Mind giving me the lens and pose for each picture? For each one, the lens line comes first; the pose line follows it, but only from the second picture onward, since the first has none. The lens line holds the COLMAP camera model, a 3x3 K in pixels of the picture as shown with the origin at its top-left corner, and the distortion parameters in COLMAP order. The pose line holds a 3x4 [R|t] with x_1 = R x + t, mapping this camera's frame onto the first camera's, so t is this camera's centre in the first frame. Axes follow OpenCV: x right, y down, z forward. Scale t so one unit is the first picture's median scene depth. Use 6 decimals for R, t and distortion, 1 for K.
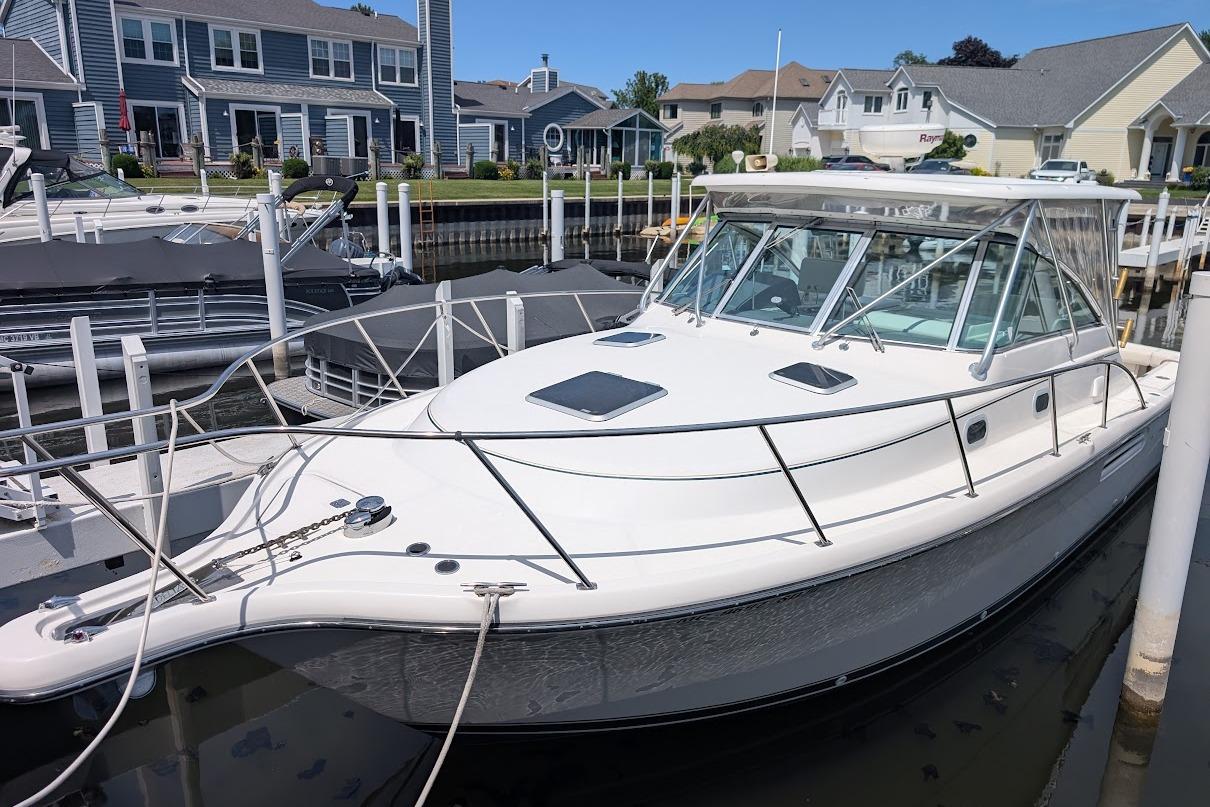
lens RADIAL K [[861.3, 0, 607.9], [0, 861.3, 402.2], [0, 0, 1]] dist [0.000830, -0.001648]
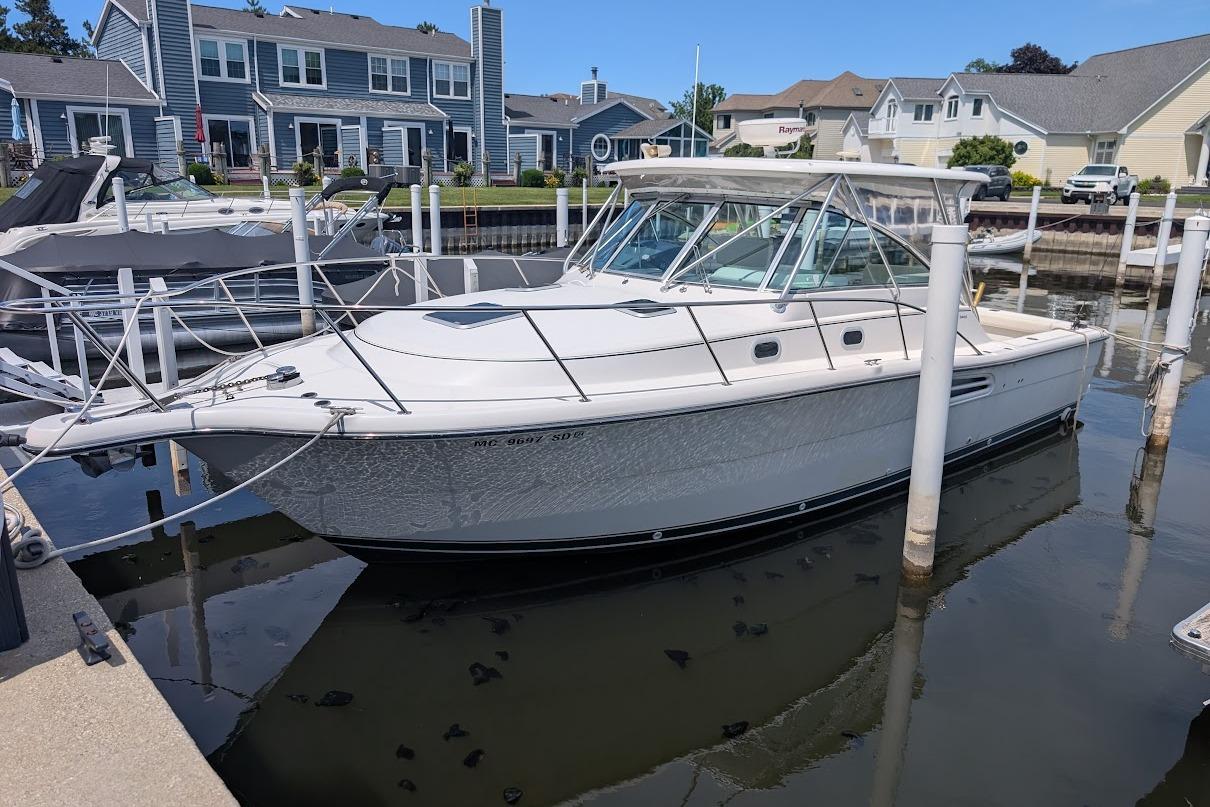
lens RADIAL K [[858.2, 0, 604.7], [0, 858.2, 403.1], [0, 0, 1]] dist [0.003687, -0.005520]
pose [[0.996910, 0.015742, -0.076965, 0.028438], [-0.016590, 0.999808, -0.010390, 0.013191], [0.076786, 0.011634, 0.996980, -0.030788]]
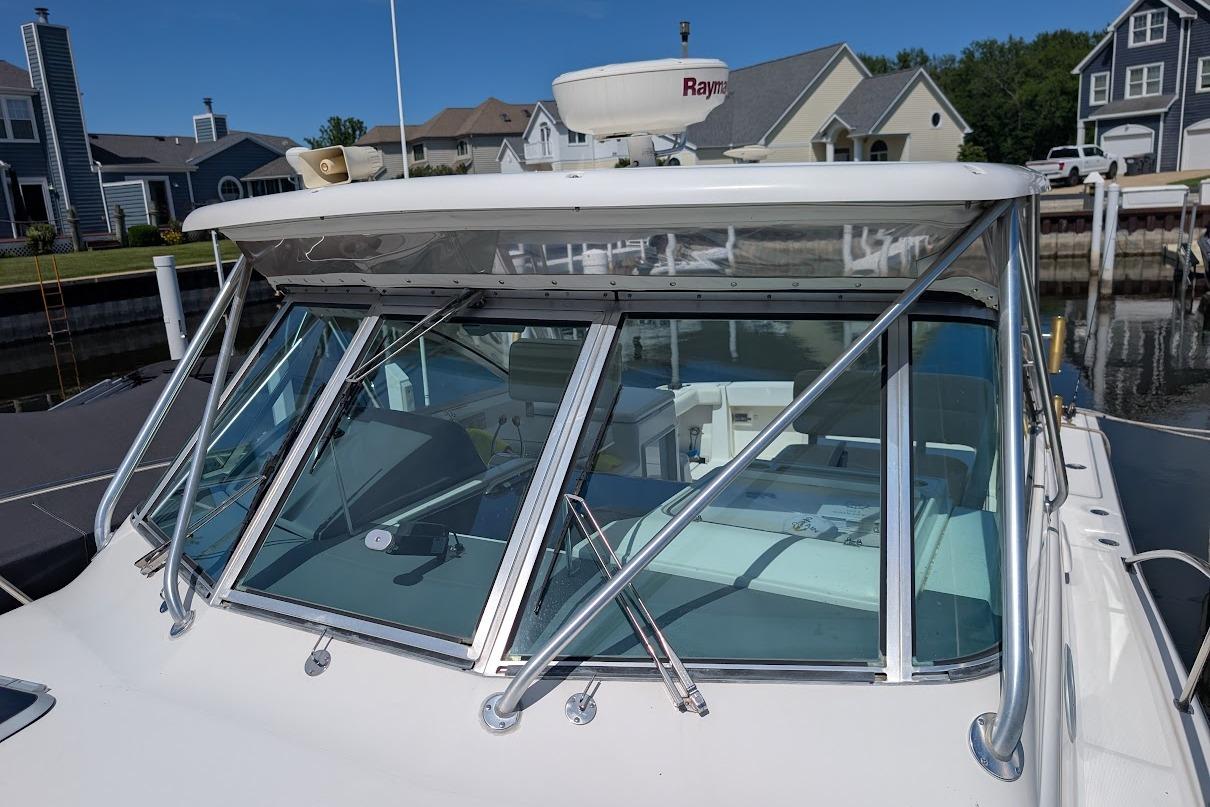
lens RADIAL K [[871.8, 0, 590.7], [0, 871.8, 402.2], [0, 0, 1]] dist [-0.000786, 0.000974]
pose [[0.954119, -0.139724, 0.264830, 0.023684], [0.152344, 0.987941, -0.027621, -0.018685], [-0.257777, 0.066699, 0.963900, 0.078064]]
